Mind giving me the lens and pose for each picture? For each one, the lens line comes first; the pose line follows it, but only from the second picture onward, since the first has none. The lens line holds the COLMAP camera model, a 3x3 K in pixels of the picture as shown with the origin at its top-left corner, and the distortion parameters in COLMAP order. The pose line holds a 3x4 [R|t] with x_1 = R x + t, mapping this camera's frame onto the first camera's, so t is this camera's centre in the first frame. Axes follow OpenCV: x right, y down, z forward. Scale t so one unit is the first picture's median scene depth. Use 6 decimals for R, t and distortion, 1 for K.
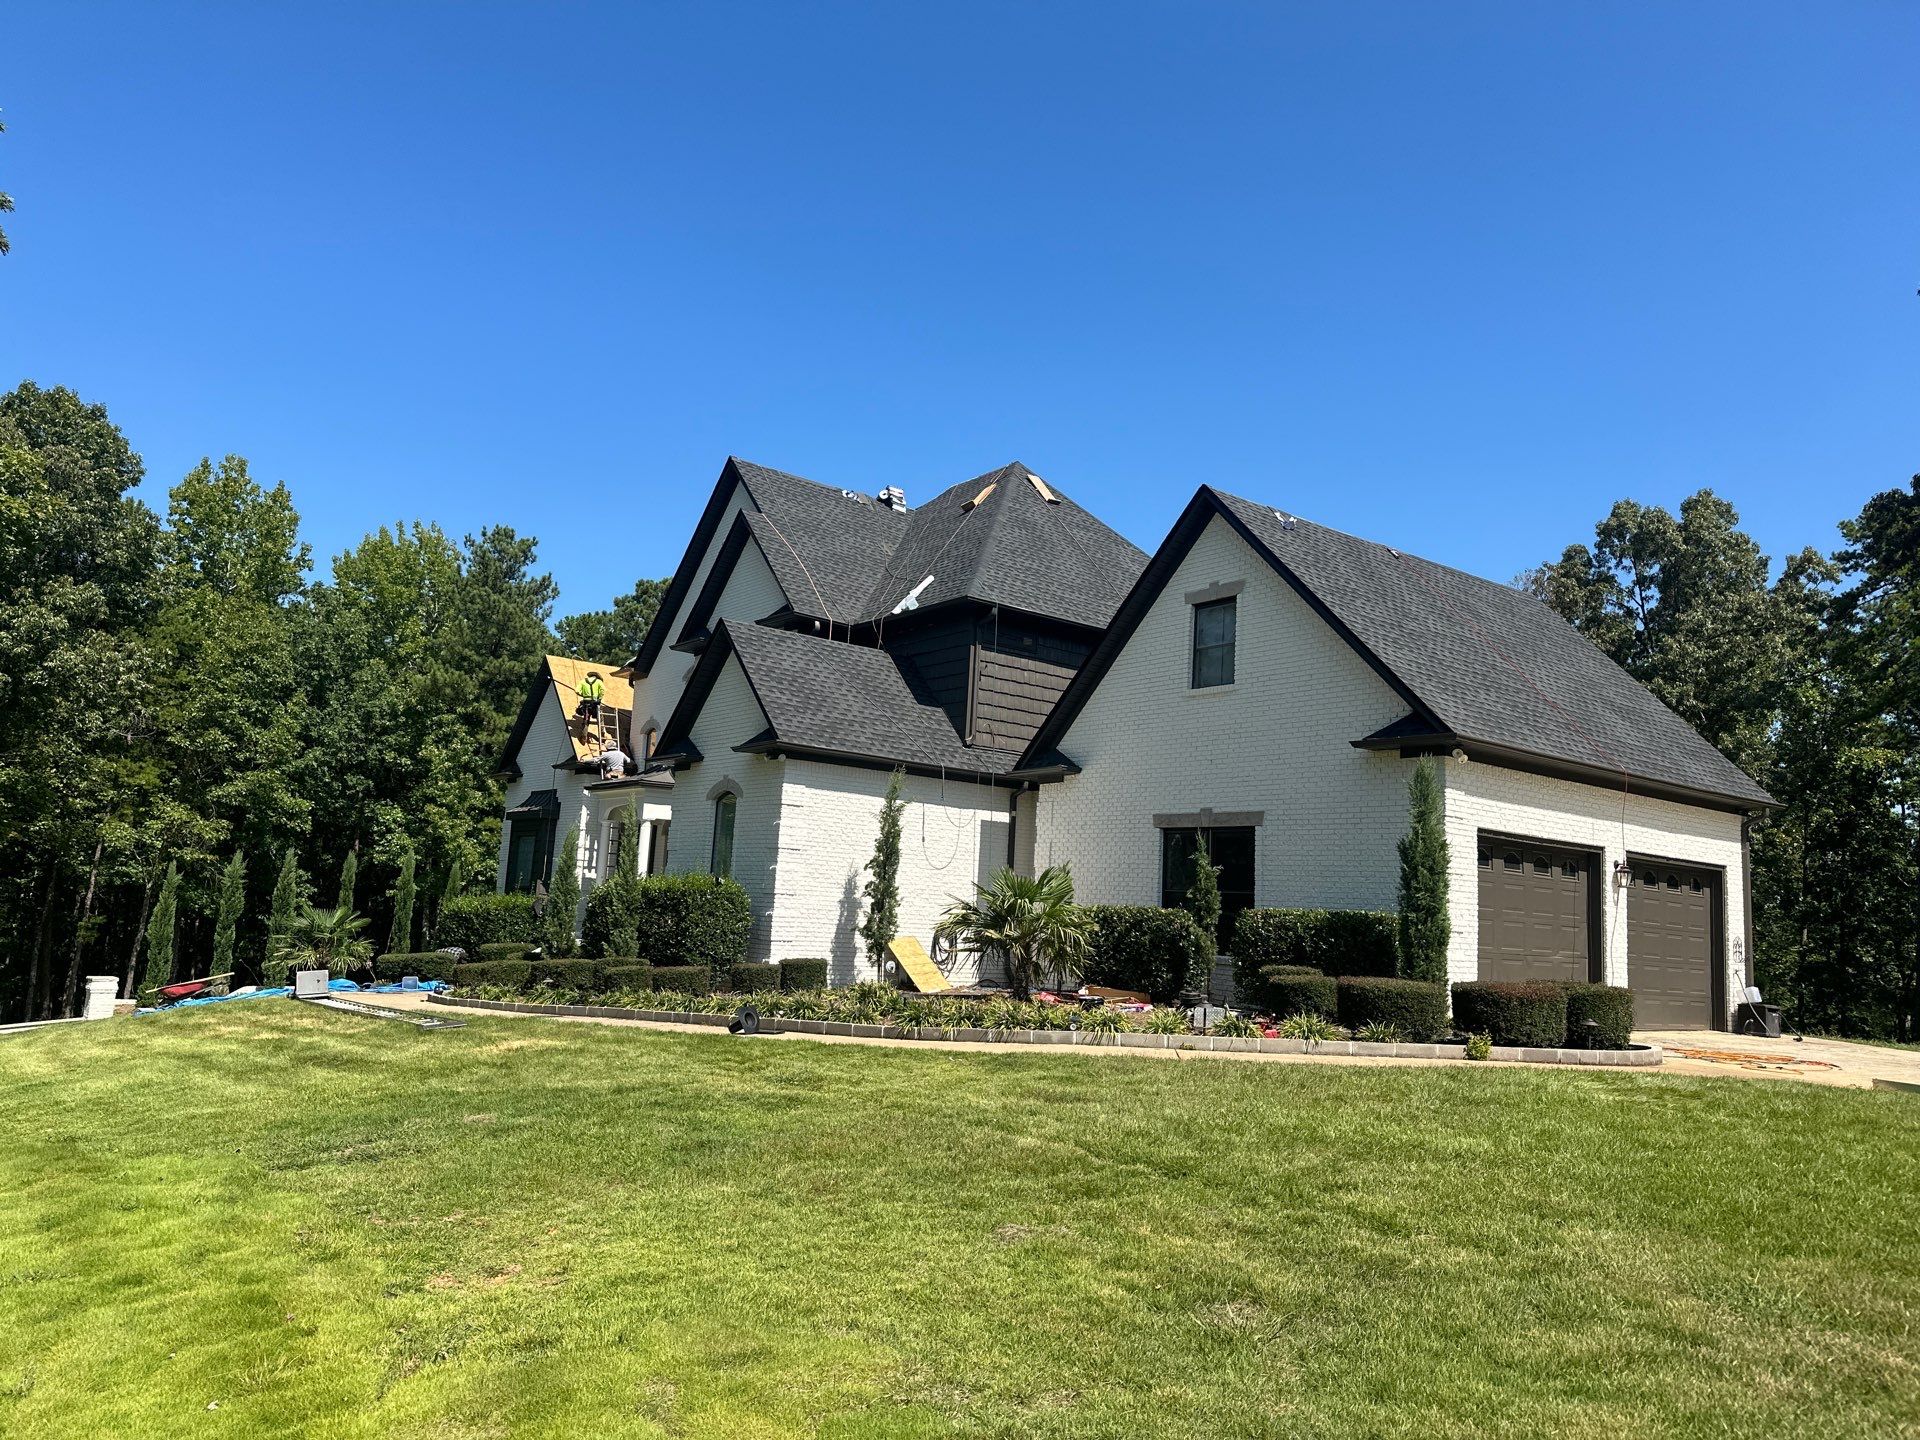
lens RADIAL K [[1334.5, 0, 960.0], [0, 1334.5, 720.0], [0, 0, 1]] dist [0.067479, -0.080626]
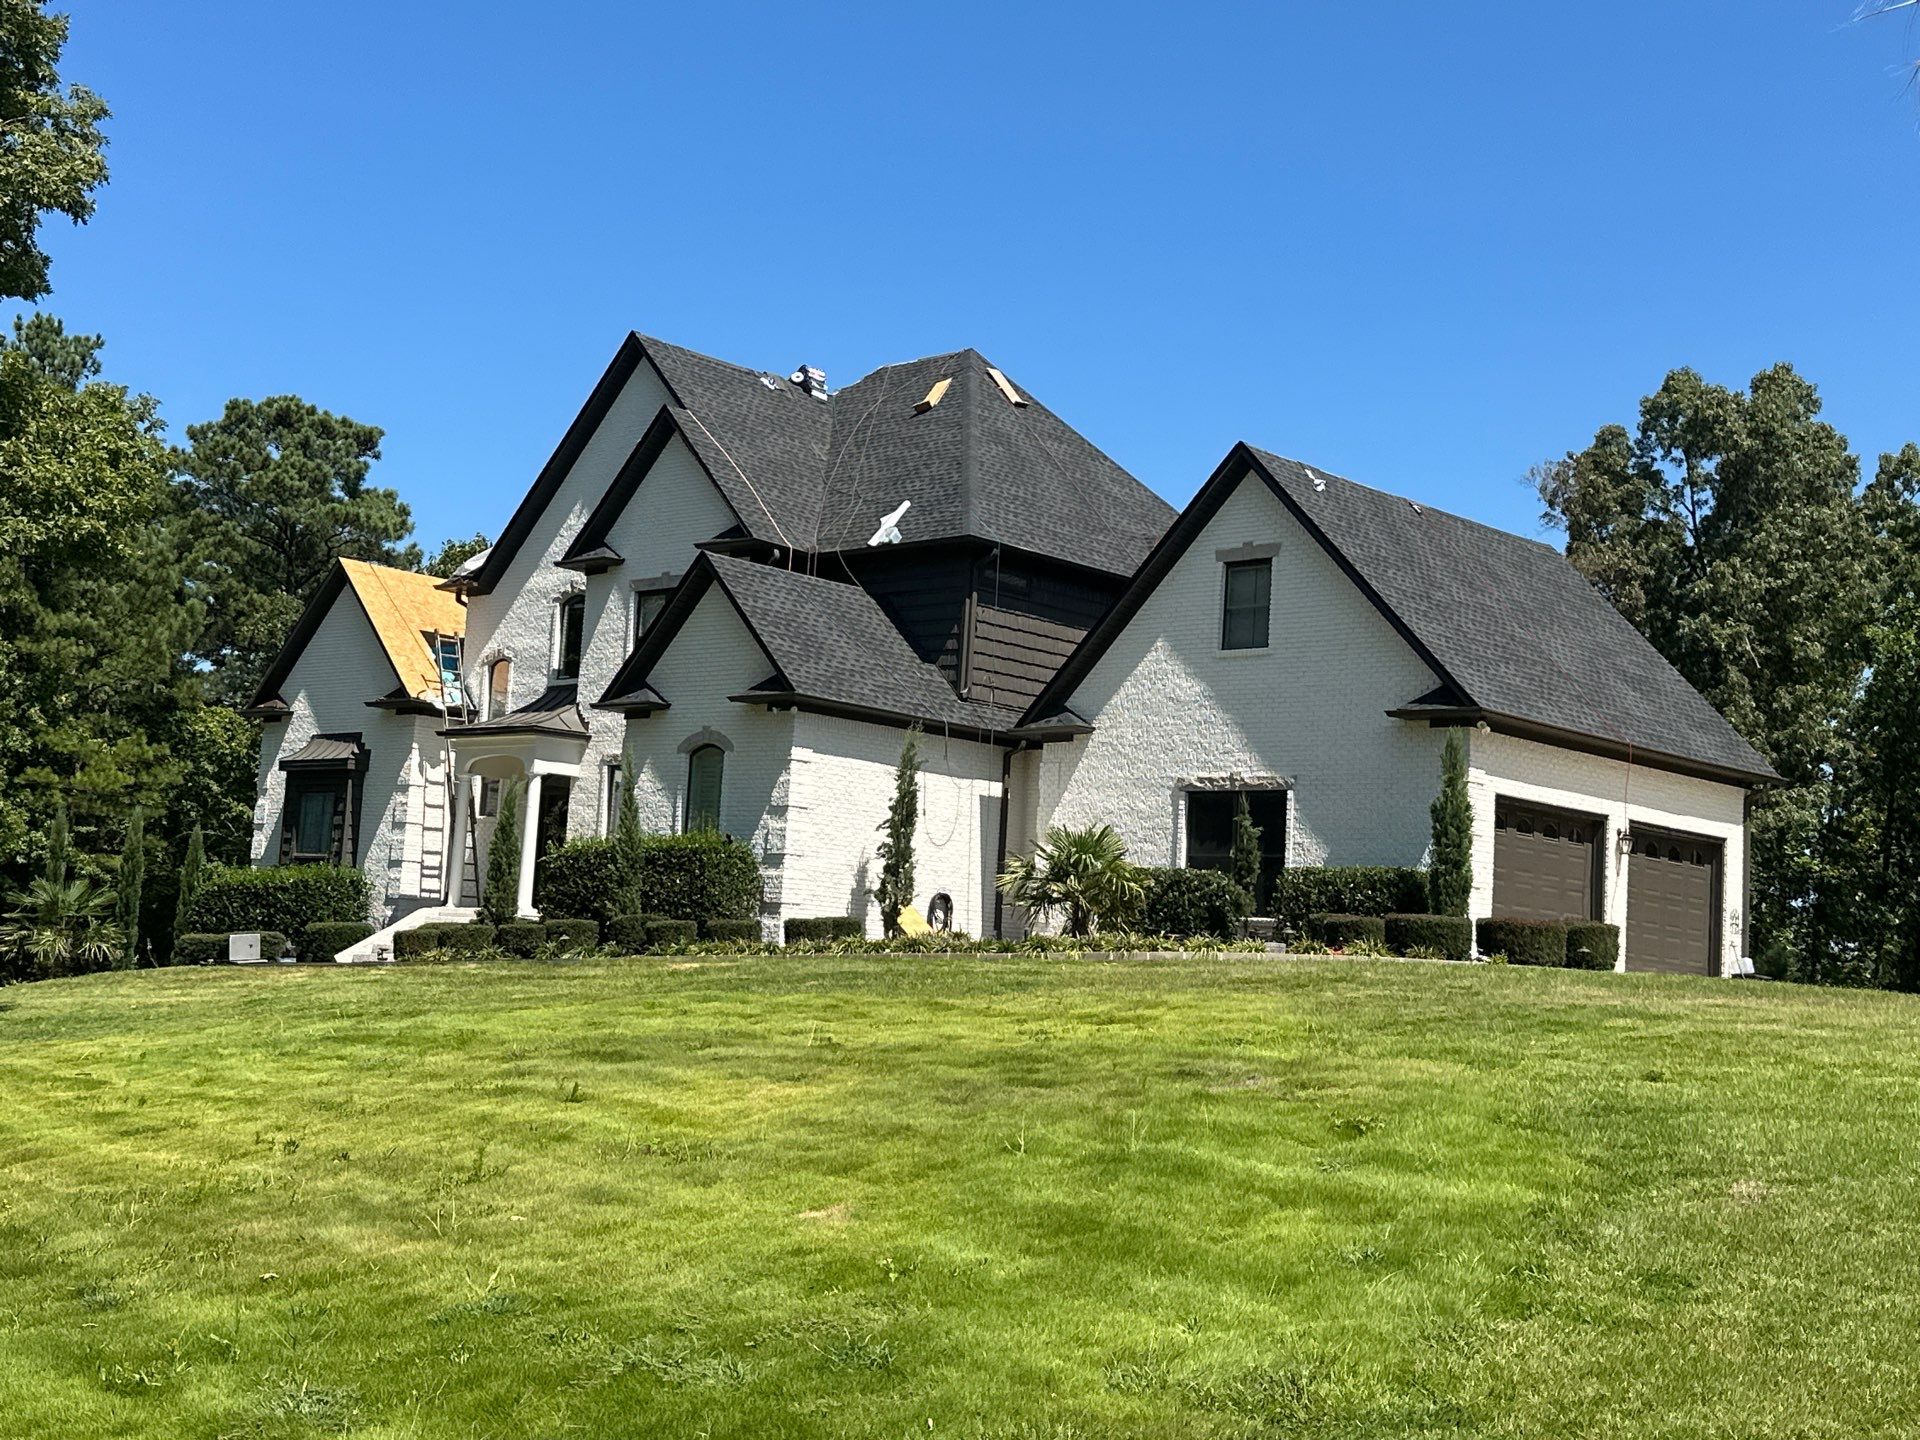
lens RADIAL K [[2386.7, 0, 964.3], [0, 2386.7, 695.2], [0, 0, 1]] dist [0.014243, 0.480269]
pose [[0.986458, 0.023954, 0.162256, -0.262686], [-0.029475, 0.999063, 0.031703, -0.035580], [-0.161345, -0.036056, 0.986239, -0.616586]]
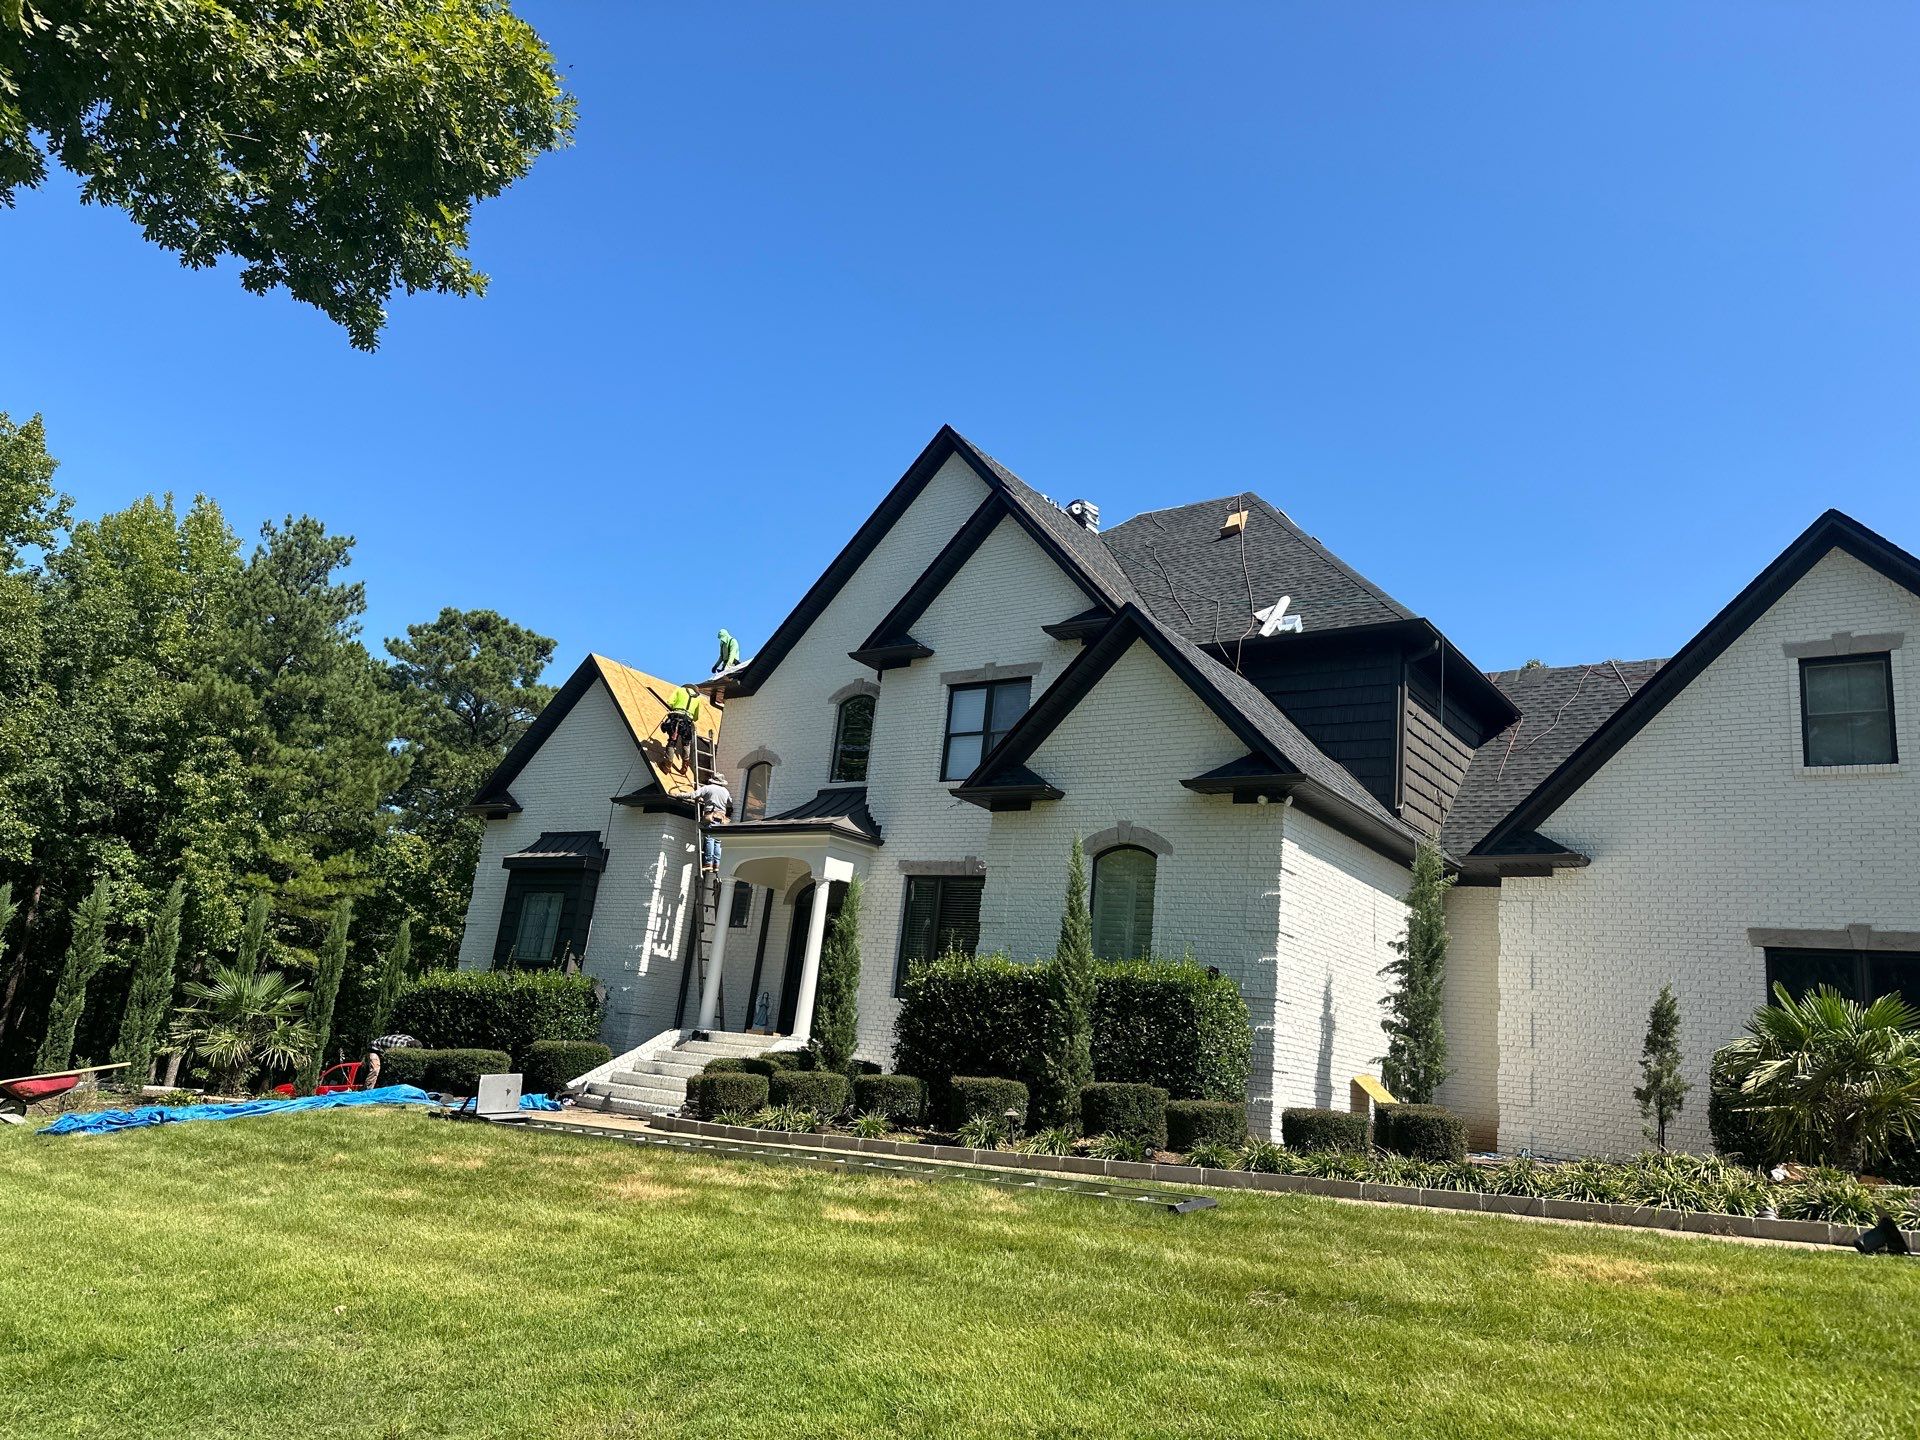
lens RADIAL K [[1329.4, 0, 952.0], [0, 1329.4, 718.9], [0, 0, 1]] dist [0.116582, -0.169224]
pose [[0.962639, 0.118167, 0.243646, -0.435361], [-0.095954, 0.990233, -0.101146, 0.066784], [-0.253219, 0.073988, 0.964576, 0.337287]]
